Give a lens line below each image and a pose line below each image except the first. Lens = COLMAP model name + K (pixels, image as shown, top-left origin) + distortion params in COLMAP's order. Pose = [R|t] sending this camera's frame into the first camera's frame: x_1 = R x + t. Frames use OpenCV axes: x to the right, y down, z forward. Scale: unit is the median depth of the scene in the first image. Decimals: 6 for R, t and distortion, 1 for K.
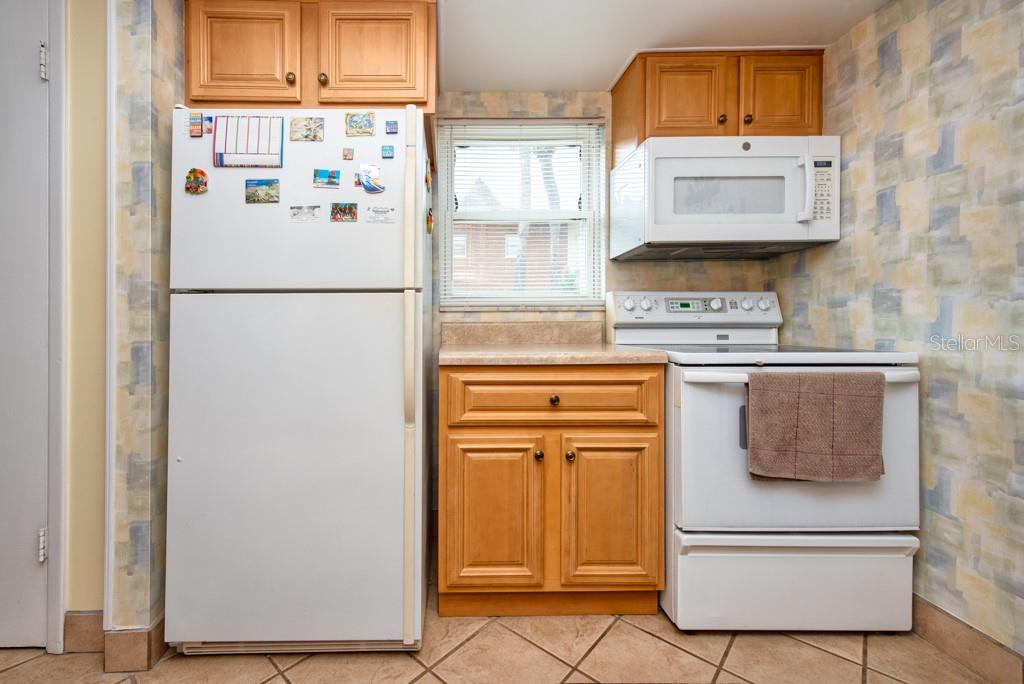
lens RADIAL K [[487.4, 0, 512.4], [0, 487.4, 336.7], [0, 0, 1]] dist [0.010948, 0.000147]
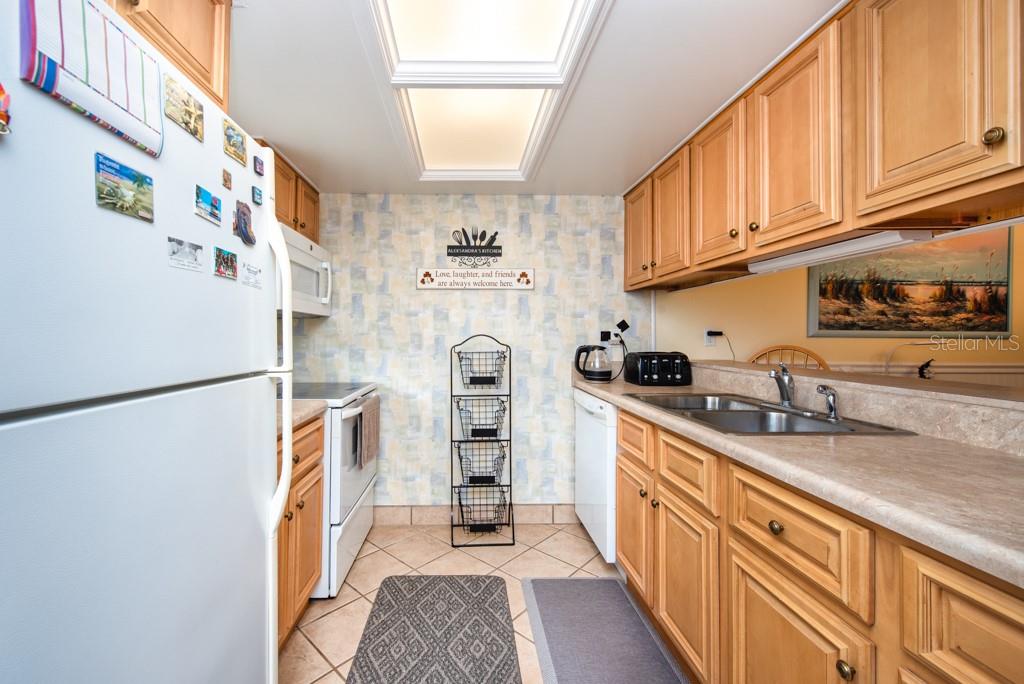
lens RADIAL K [[403.4, 0, 503.9], [0, 403.4, 340.9], [0, 0, 1]] dist [0.013314, -0.004623]
pose [[-0.065041, 0.001132, 0.997882, -0.877451], [-0.004493, 0.999989, -0.001428, -0.140746], [-0.997872, -0.004576, -0.065035, 0.613954]]
